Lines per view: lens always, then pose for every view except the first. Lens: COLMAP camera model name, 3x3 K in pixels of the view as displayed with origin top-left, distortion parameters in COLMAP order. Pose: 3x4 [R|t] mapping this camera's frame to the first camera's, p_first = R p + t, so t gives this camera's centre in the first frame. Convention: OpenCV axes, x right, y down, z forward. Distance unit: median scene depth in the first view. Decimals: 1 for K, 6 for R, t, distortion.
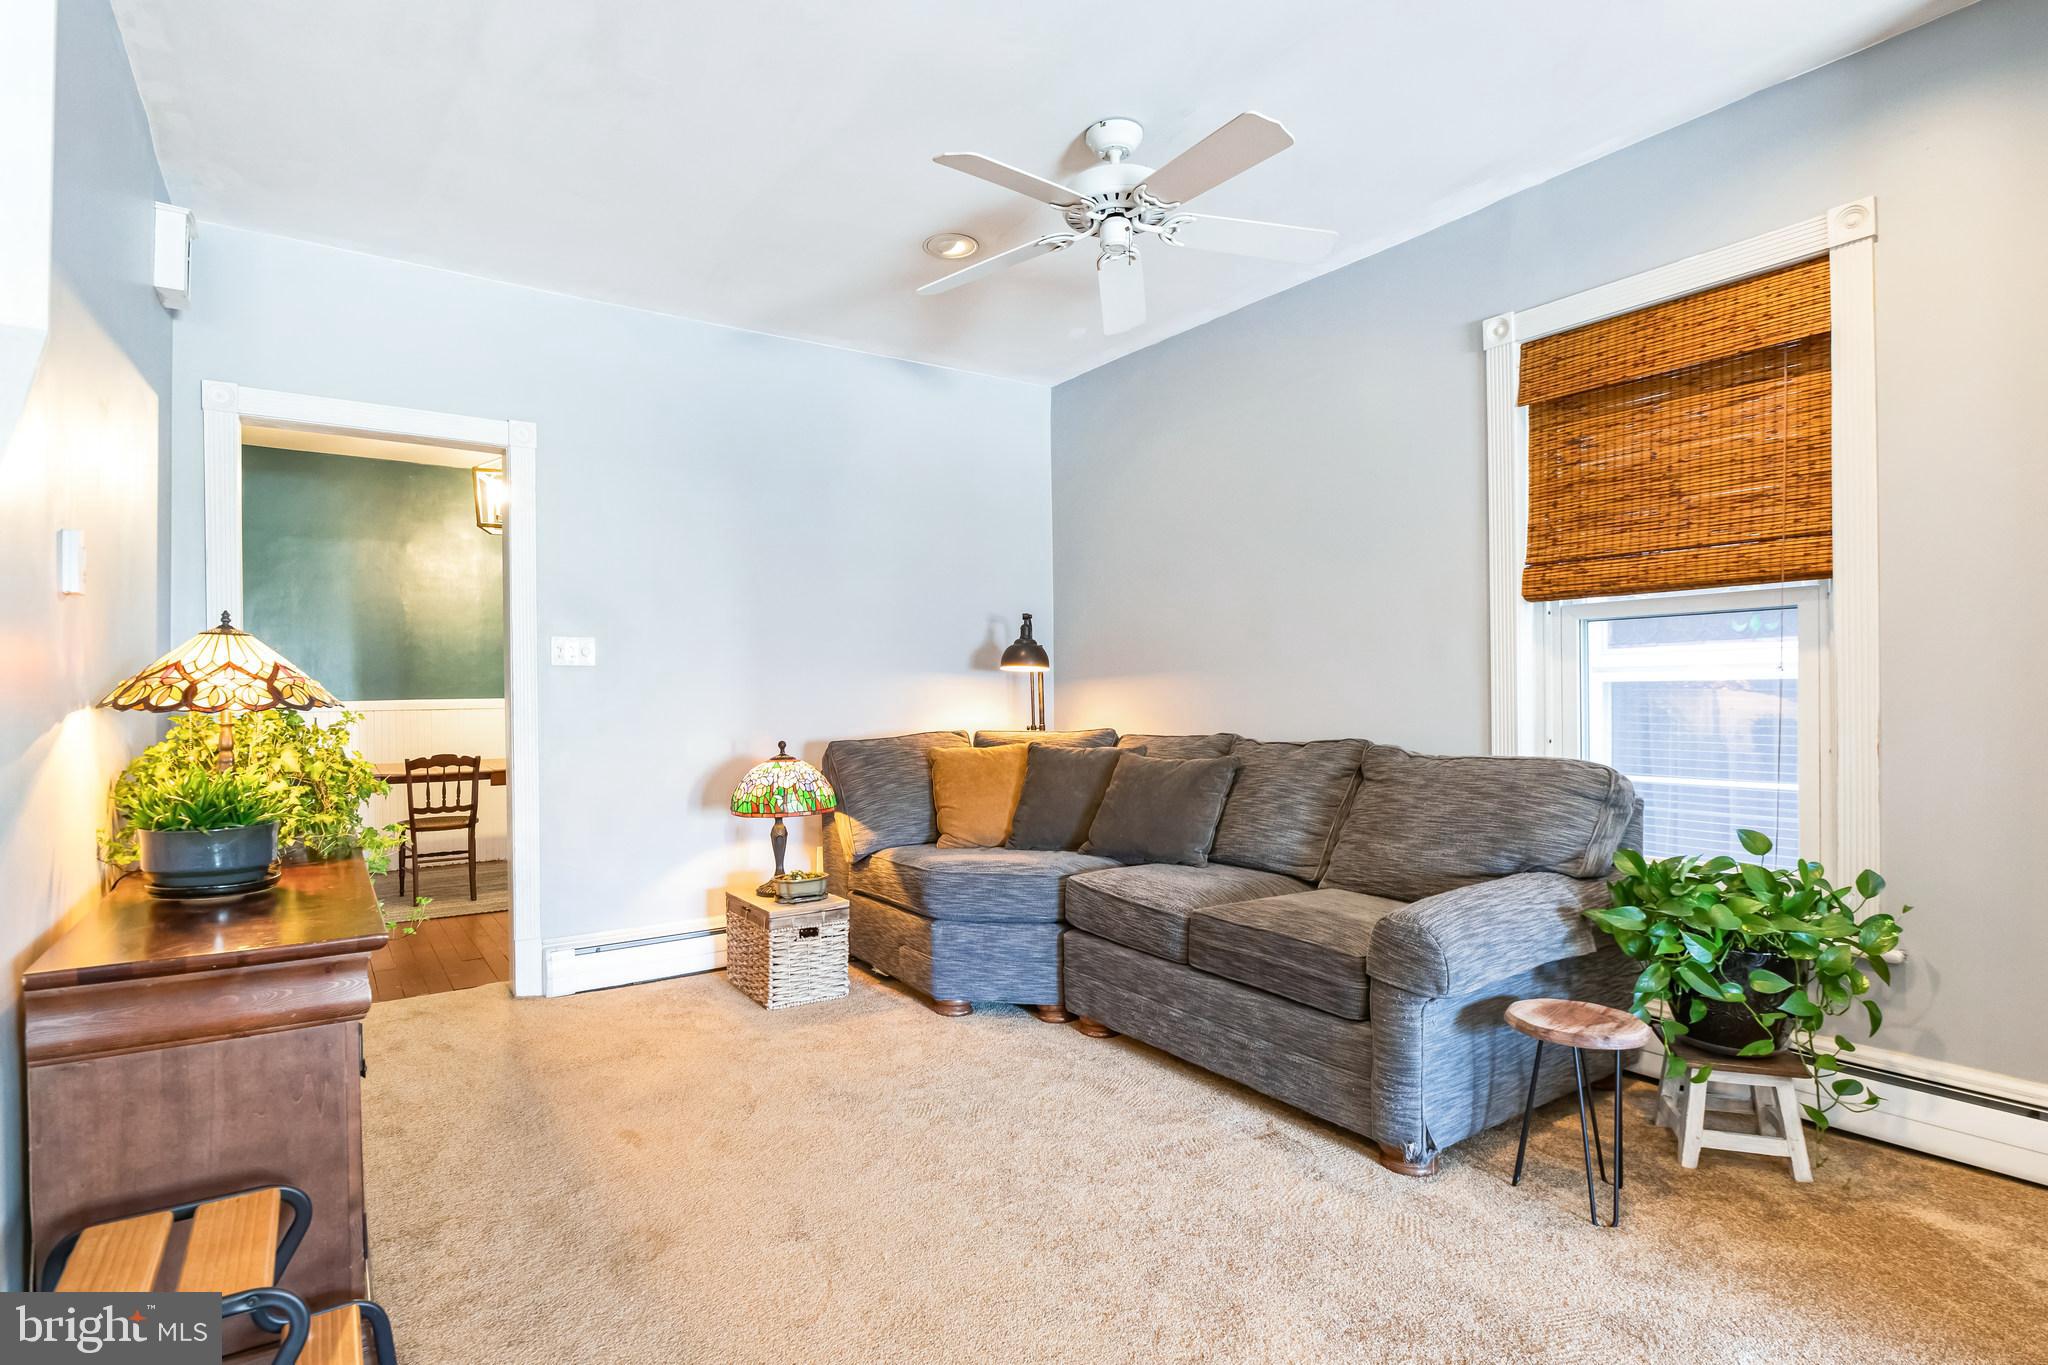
lens RADIAL K [[1015.2, 0, 1013.2], [0, 1015.2, 700.4], [0, 0, 1]] dist [-0.012706, -0.003925]
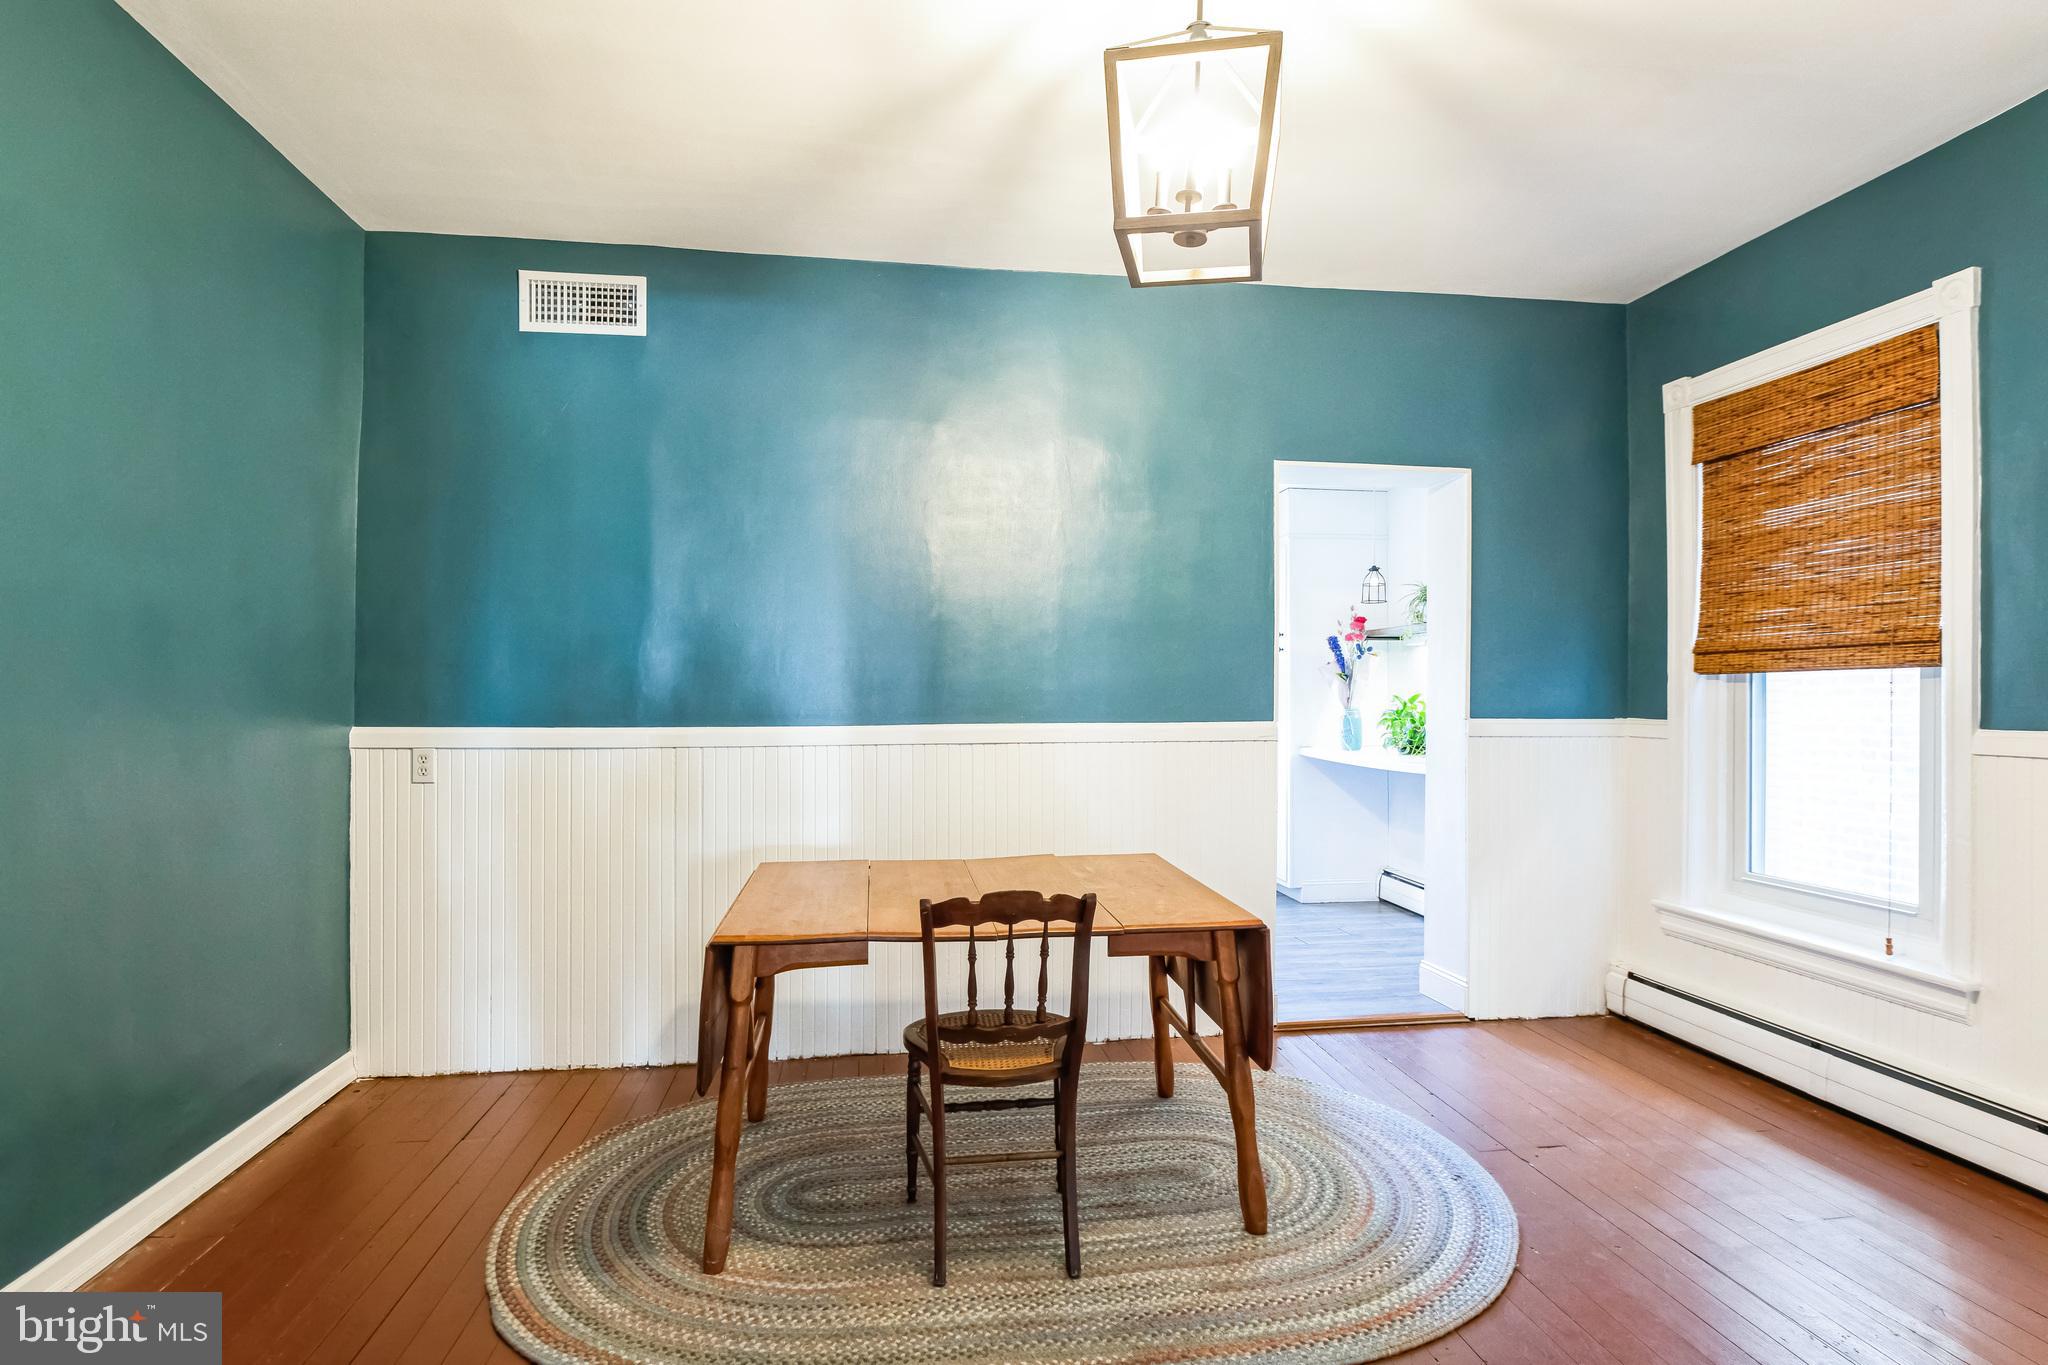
lens RADIAL K [[1015.2, 0, 1011.9], [0, 1015.2, 693.4], [0, 0, 1]] dist [-0.012706, -0.003925]
pose [[0.894218, 0.015633, -0.447358, -0.332694], [-0.015325, 0.999873, 0.004308, -0.019395], [0.447368, 0.003003, 0.894345, 0.556653]]
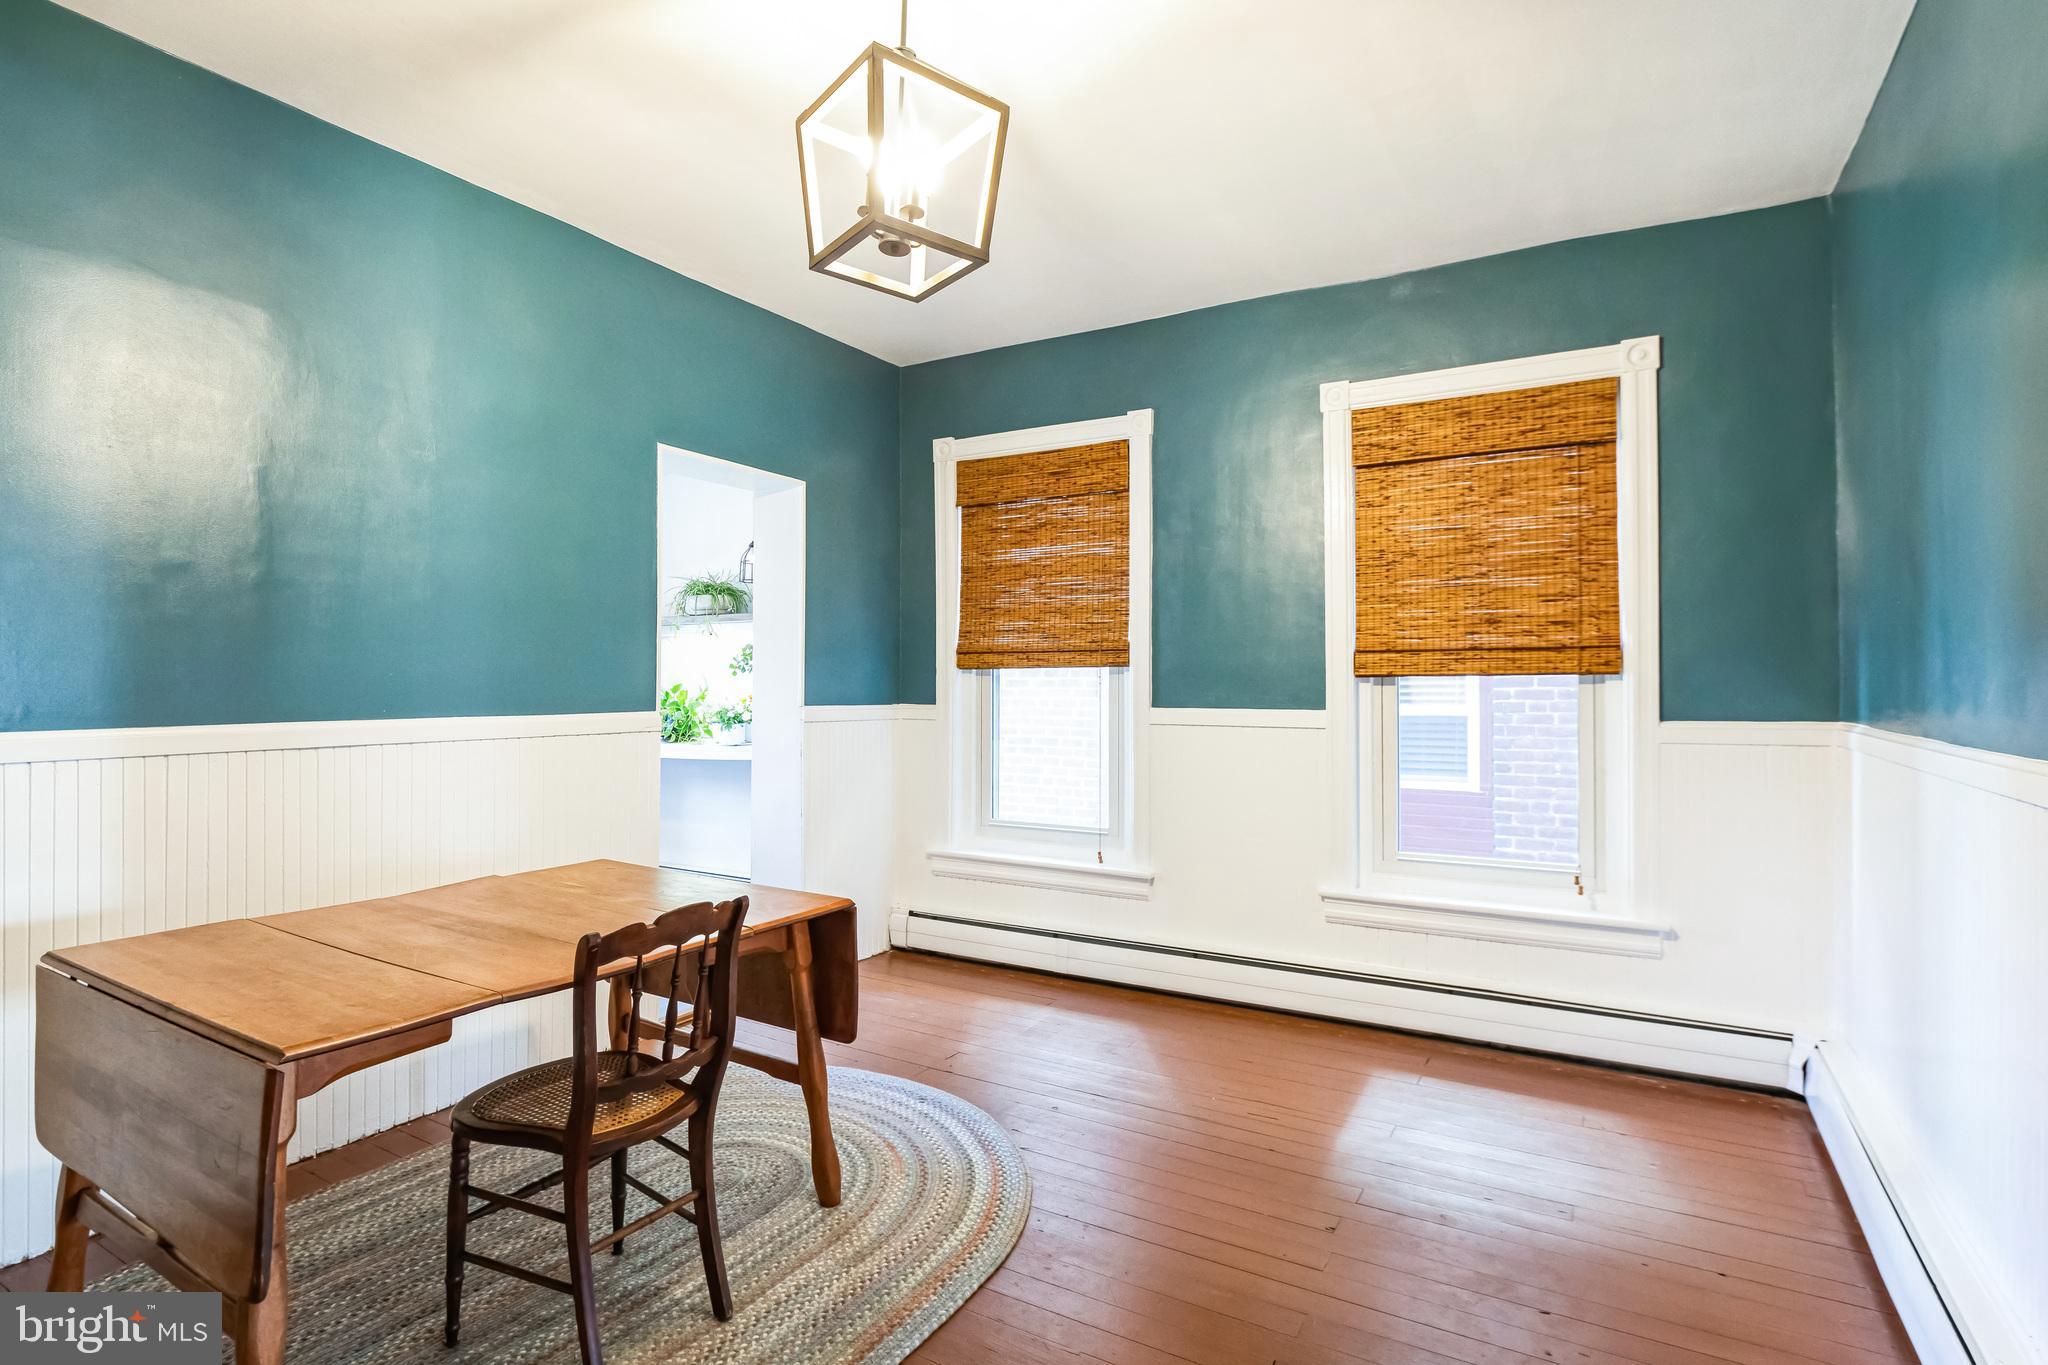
lens RADIAL K [[1015.2, 0, 1006.5], [0, 1015.2, 672.5], [0, 0, 1]] dist [-0.012706, -0.003925]
pose [[0.914297, 0.023521, 0.404362, -0.510932], [-0.016259, 0.999639, -0.021385, -0.015973], [-0.404719, 0.012978, 0.914349, 0.549049]]
